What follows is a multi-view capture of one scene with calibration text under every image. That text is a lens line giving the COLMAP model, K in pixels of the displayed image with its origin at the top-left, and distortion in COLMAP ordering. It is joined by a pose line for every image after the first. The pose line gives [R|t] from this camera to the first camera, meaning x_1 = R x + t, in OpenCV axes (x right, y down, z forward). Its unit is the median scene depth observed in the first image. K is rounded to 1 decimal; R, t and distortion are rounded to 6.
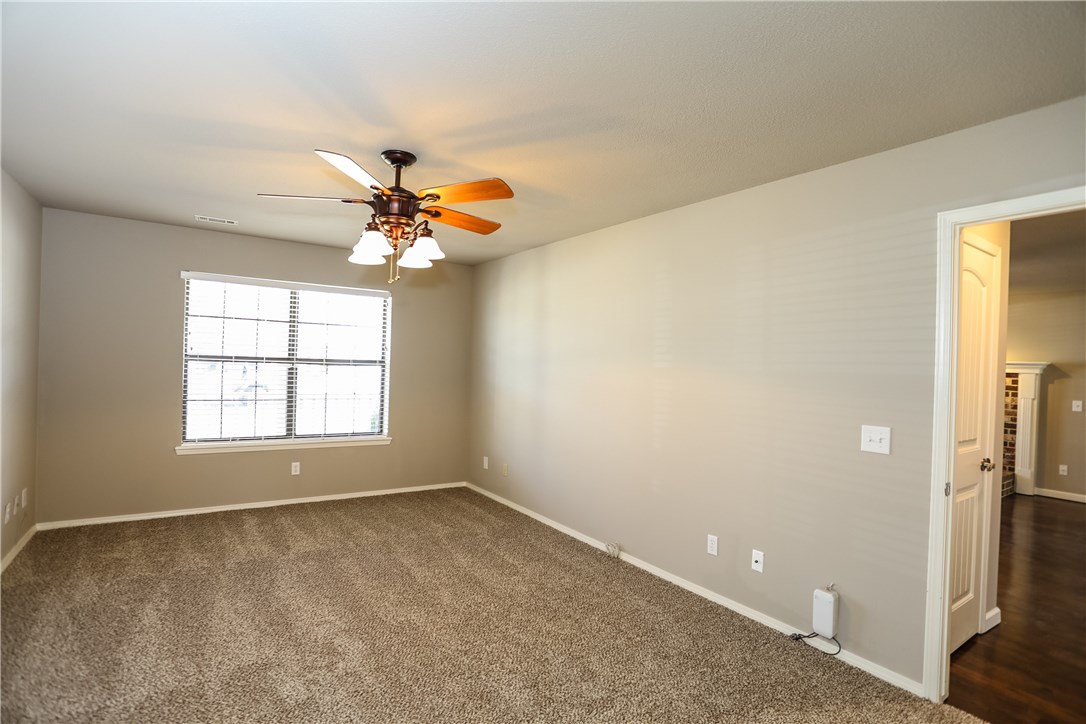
lens RADIAL K [[527.6, 0, 540.9], [0, 527.6, 363.8], [0, 0, 1]] dist [-0.076748, 0.030167]
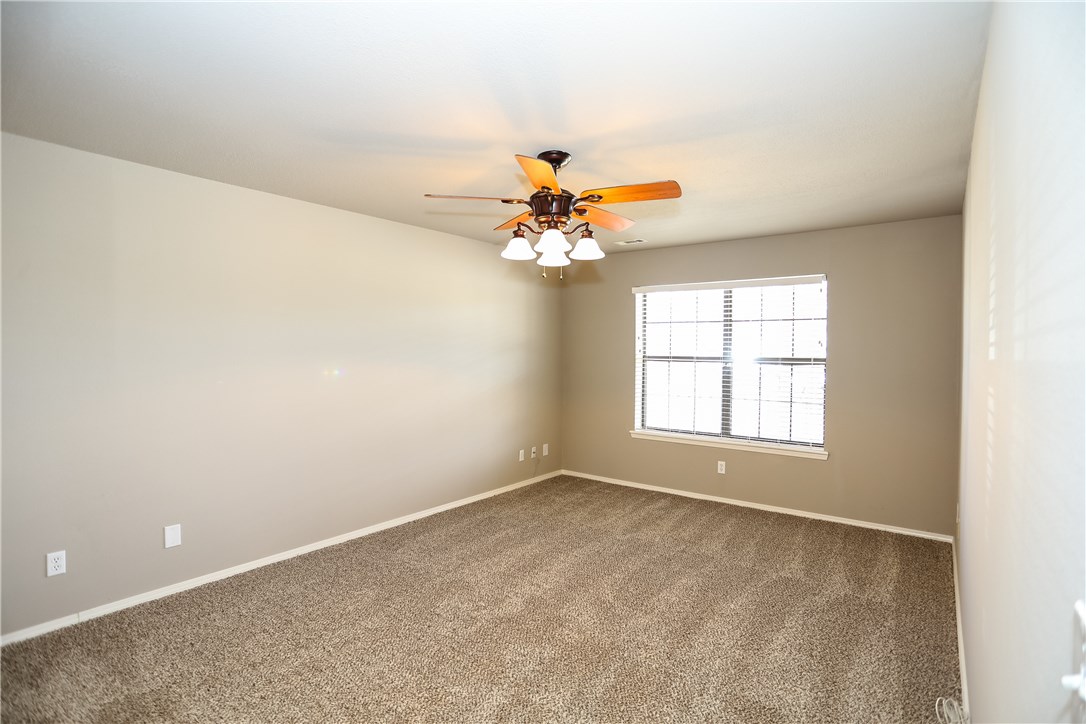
lens RADIAL K [[527.6, 0, 540.9], [0, 527.6, 363.8], [0, 0, 1]] dist [-0.076748, 0.030167]
pose [[0.304620, -0.007279, -0.952446, 0.424374], [-0.001112, 0.999967, -0.007998, 0.011725], [0.952473, 0.003496, 0.304602, 0.400997]]
